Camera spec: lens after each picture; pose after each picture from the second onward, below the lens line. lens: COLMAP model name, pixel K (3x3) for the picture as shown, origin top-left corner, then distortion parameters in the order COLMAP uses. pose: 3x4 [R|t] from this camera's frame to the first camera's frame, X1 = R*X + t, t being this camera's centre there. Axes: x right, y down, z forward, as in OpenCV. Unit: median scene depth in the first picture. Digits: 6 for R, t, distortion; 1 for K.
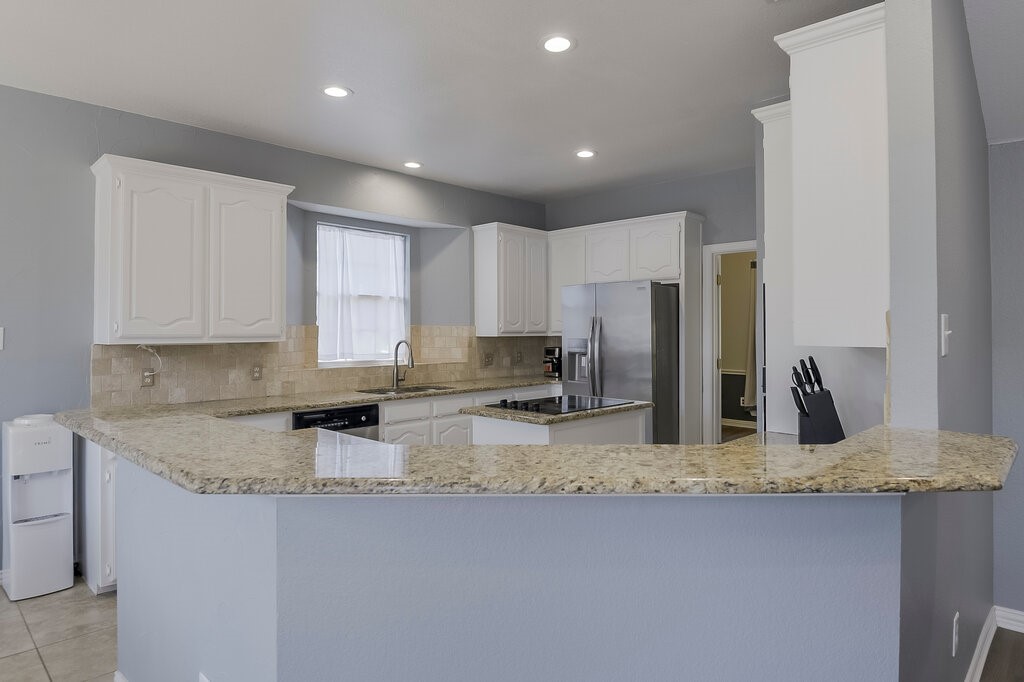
lens RADIAL K [[587.8, 0, 536.1], [0, 587.8, 323.0], [0, 0, 1]] dist [0.008468, -0.010608]
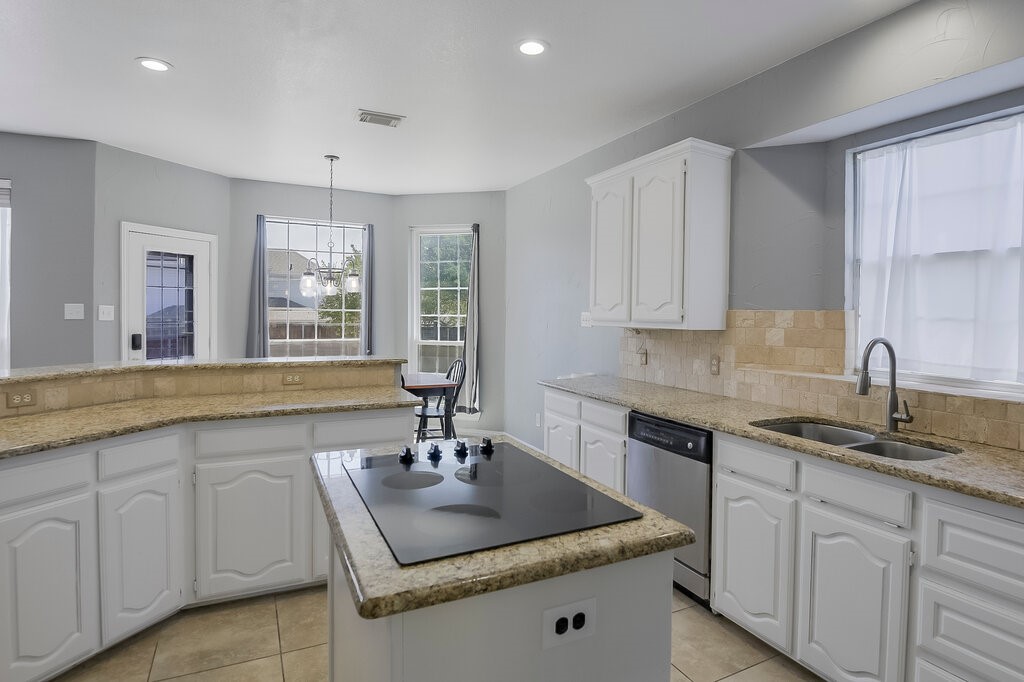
lens RADIAL K [[552.4, 0, 542.1], [0, 552.4, 313.4], [0, 0, 1]] dist [-0.001237, -0.003004]
pose [[-0.329991, -0.002269, -0.943982, 0.298236], [0.001273, 0.999995, -0.002848, 0.008364], [0.943983, -0.002141, -0.329986, 0.842487]]
